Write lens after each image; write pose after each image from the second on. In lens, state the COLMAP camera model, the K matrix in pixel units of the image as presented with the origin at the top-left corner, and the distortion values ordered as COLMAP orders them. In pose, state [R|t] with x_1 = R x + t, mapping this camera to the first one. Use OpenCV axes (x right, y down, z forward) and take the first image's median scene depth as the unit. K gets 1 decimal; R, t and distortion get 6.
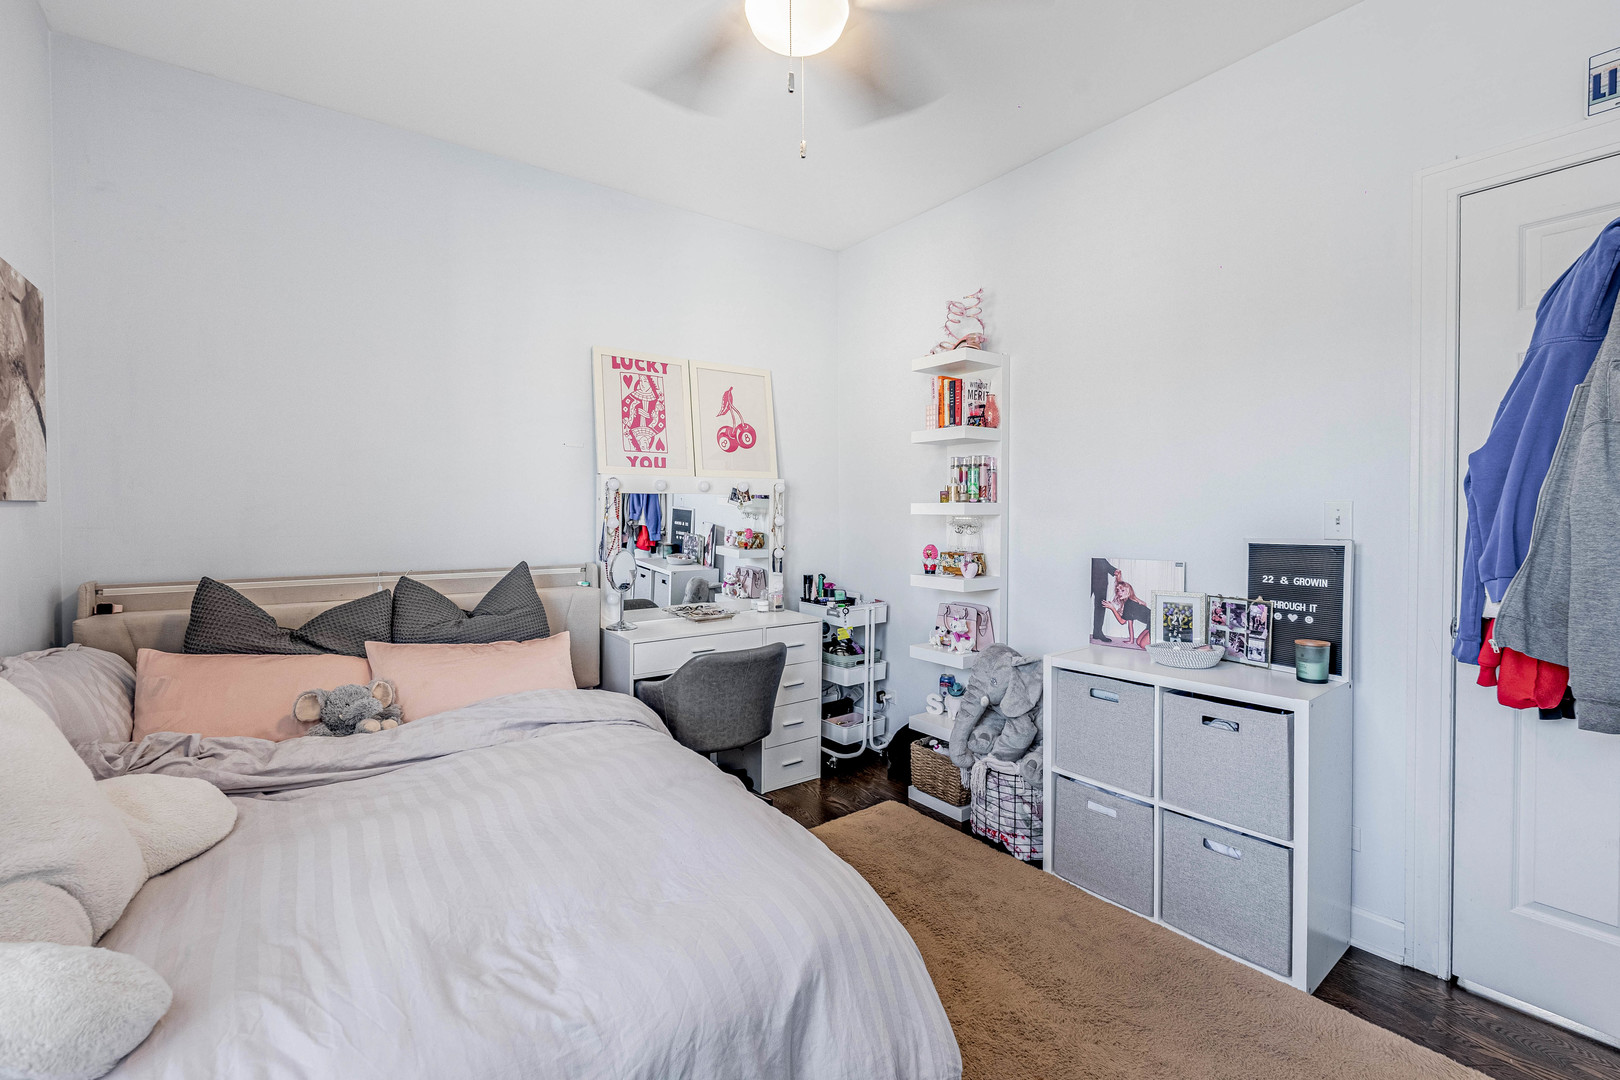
lens RADIAL K [[688.2, 0, 821.0], [0, 688.2, 525.9], [0, 0, 1]] dist [0.004500, -0.000037]
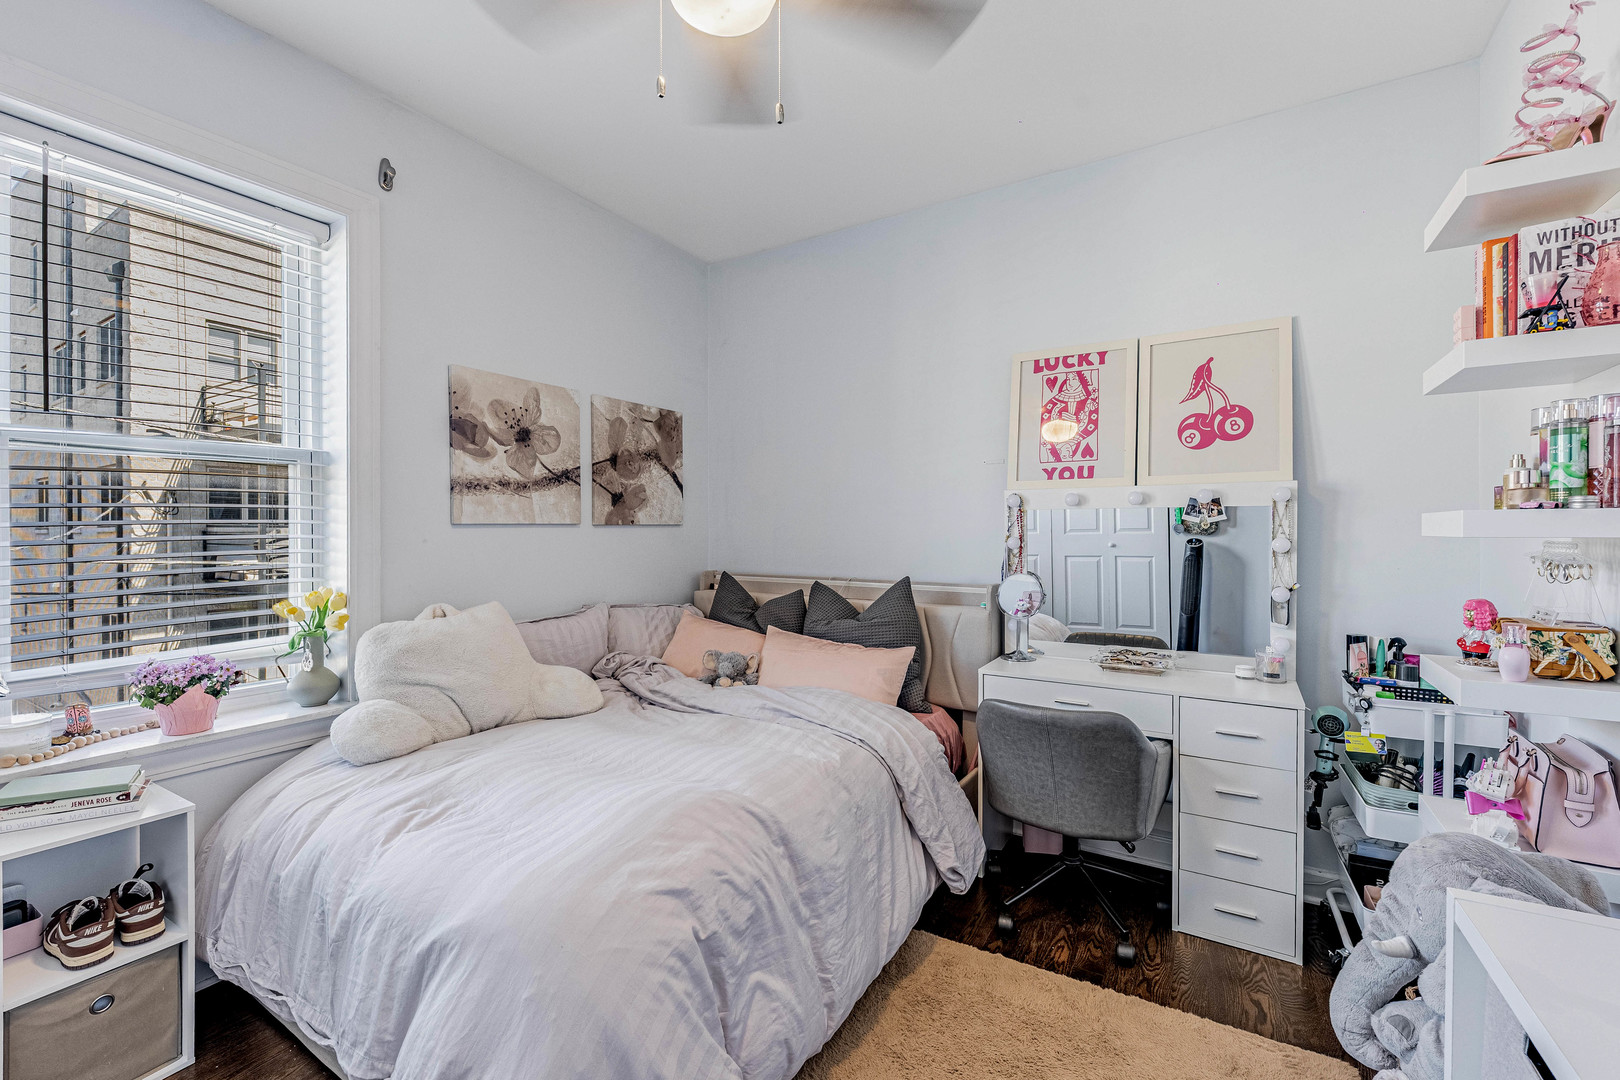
lens RADIAL K [[688.2, 0, 813.8], [0, 688.2, 539.5], [0, 0, 1]] dist [0.004500, -0.000037]
pose [[0.365784, 0.011369, -0.930630, 0.431953], [-0.020607, 0.999779, 0.004114, -0.006671], [0.930472, 0.017673, 0.365938, 0.389963]]
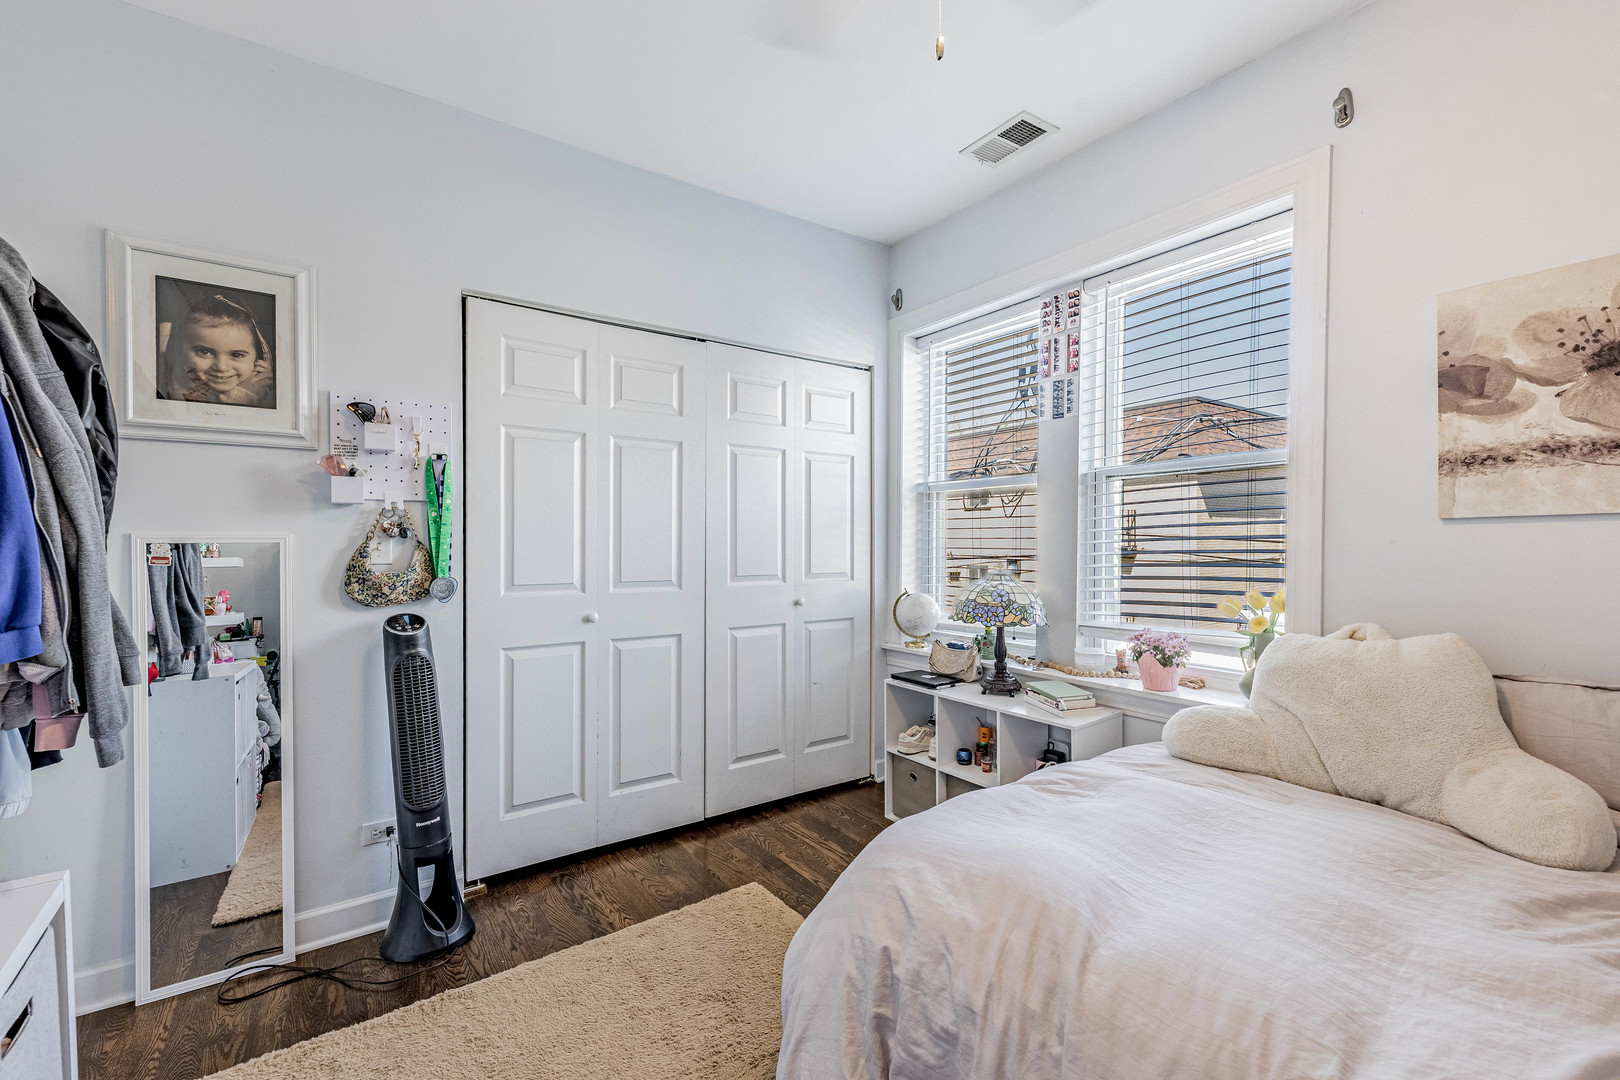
lens RADIAL K [[688.2, 0, 805.8], [0, 688.2, 546.9], [0, 0, 1]] dist [0.004500, -0.000037]
pose [[-0.999363, 0.003178, 0.035551, 0.047828], [0.004262, 0.999527, 0.030472, -0.009084], [-0.035437, 0.030604, -0.998903, 0.867819]]
